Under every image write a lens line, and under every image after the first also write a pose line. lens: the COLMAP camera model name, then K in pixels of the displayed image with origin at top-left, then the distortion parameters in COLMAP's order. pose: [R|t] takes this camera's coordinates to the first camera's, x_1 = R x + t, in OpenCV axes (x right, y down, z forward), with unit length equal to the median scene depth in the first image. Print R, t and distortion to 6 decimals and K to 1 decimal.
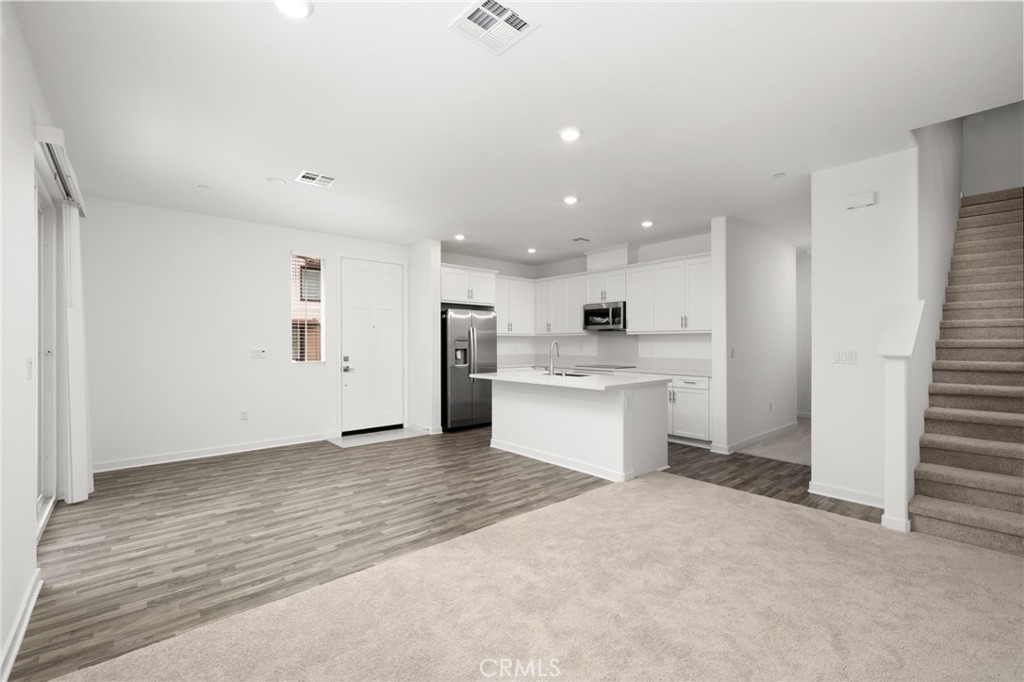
lens RADIAL K [[448.1, 0, 512.9], [0, 448.1, 331.2], [0, 0, 1]] dist [0.018057, -0.000452]
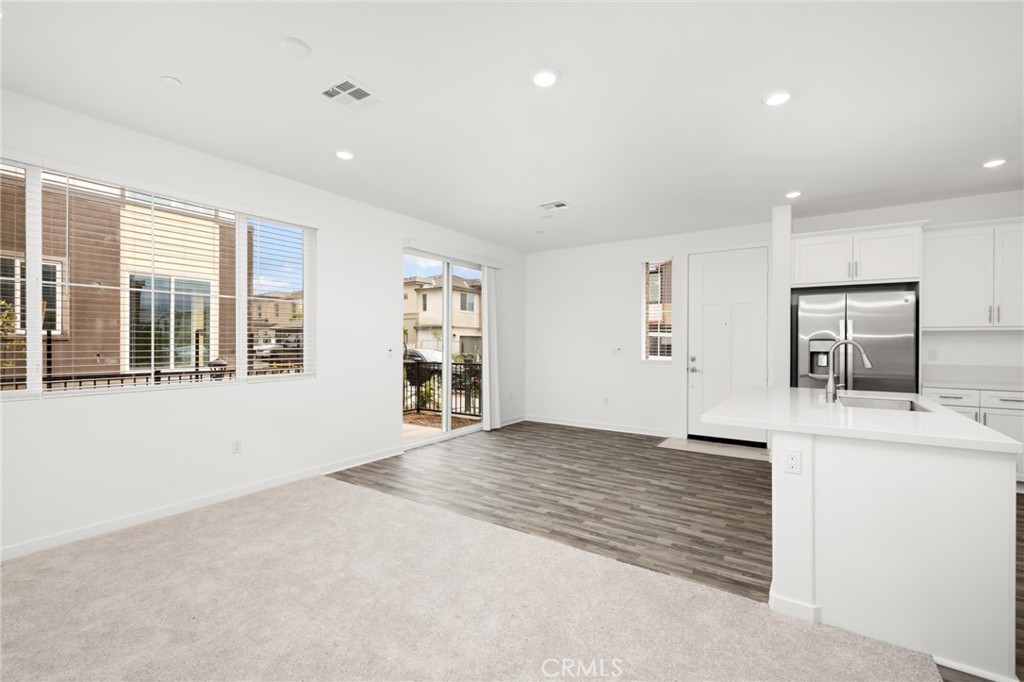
lens RADIAL K [[441.6, 0, 512.0], [0, 441.6, 341.0], [0, 0, 1]] dist [0.002364, -0.000062]
pose [[0.258901, 0.000405, -0.965904, 0.423428], [0.021072, 0.999760, 0.006067, 0.008453], [0.965674, -0.021924, 0.258831, 0.368285]]
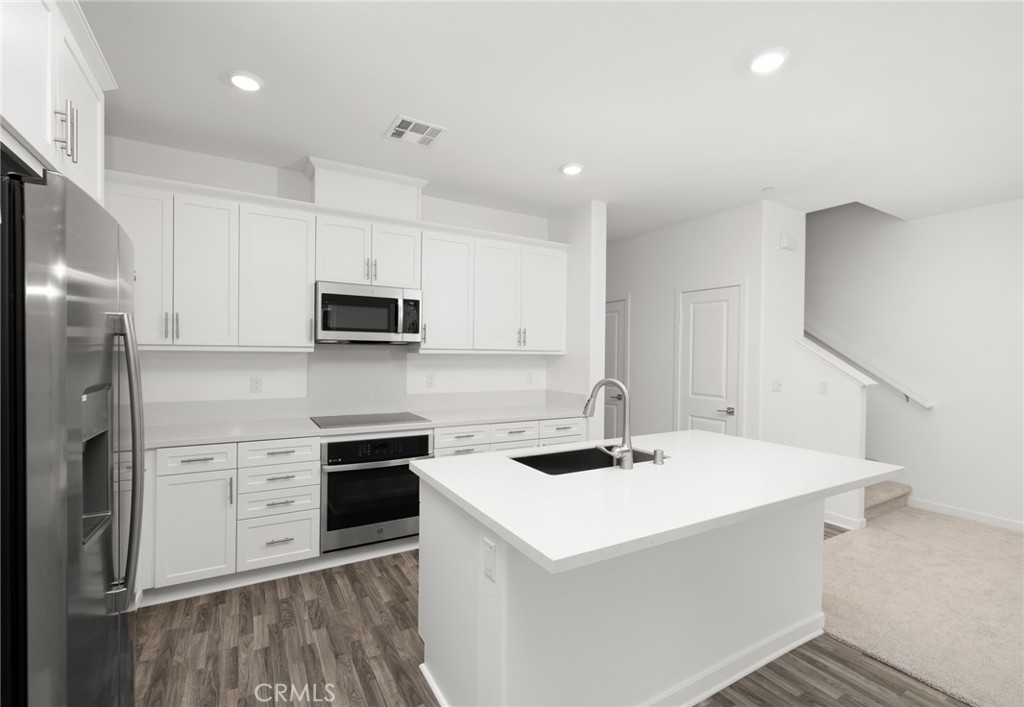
lens RADIAL K [[452.6, 0, 496.0], [0, 452.6, 352.1], [0, 0, 1]] dist [-0.000077, -0.000304]
pose [[0.198074, 0.005107, 0.980174, -0.255870], [-0.038311, 0.999263, 0.002536, 0.000992], [-0.979438, -0.038053, 0.198123, 0.830127]]
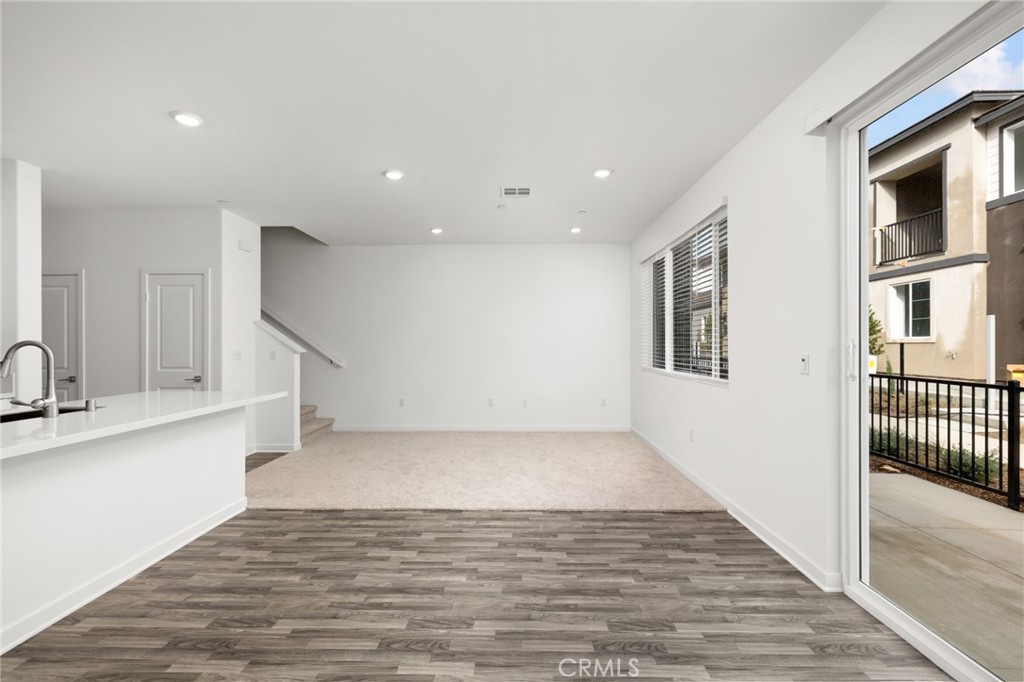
lens RADIAL K [[425.3, 0, 515.5], [0, 425.3, 343.5], [0, 0, 1]] dist [0.000241, -0.000356]
pose [[-0.746888, 0.004245, 0.664936, -0.436934], [-0.012915, 0.999698, -0.020889, 0.021235], [-0.664824, -0.024189, -0.746608, 0.809417]]
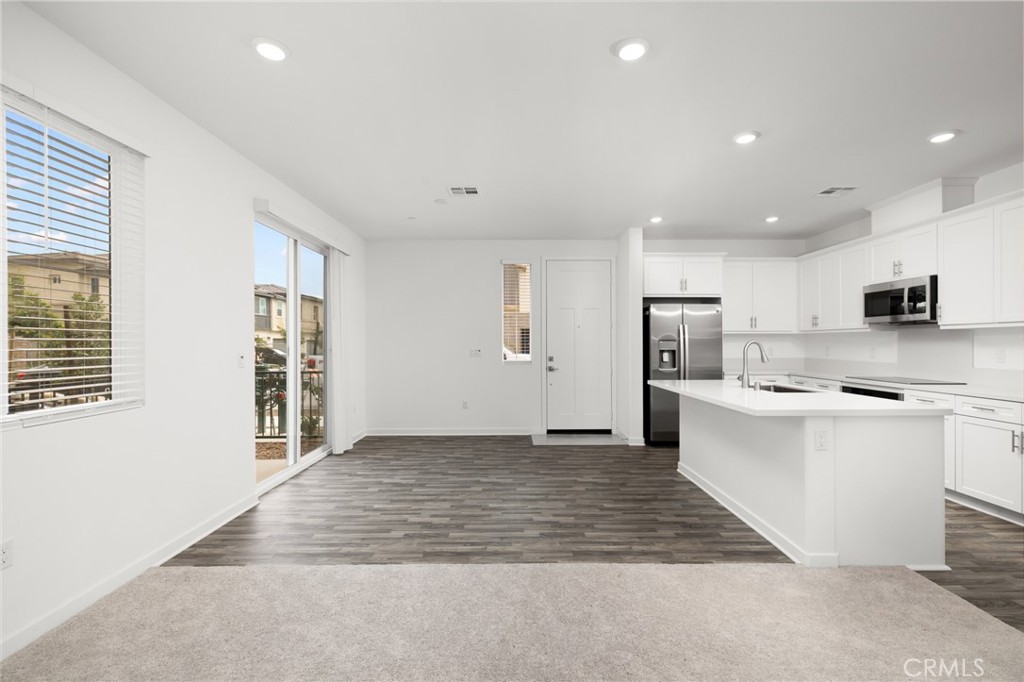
lens RADIAL K [[438.2, 0, 511.7], [0, 438.2, 348.3], [0, 0, 1]] dist [-0.003979, -0.000141]
pose [[0.753780, 0.006523, -0.657095, 0.211515], [0.018983, 0.999317, 0.031695, 0.003372], [0.656853, -0.036365, 0.753142, 0.179875]]
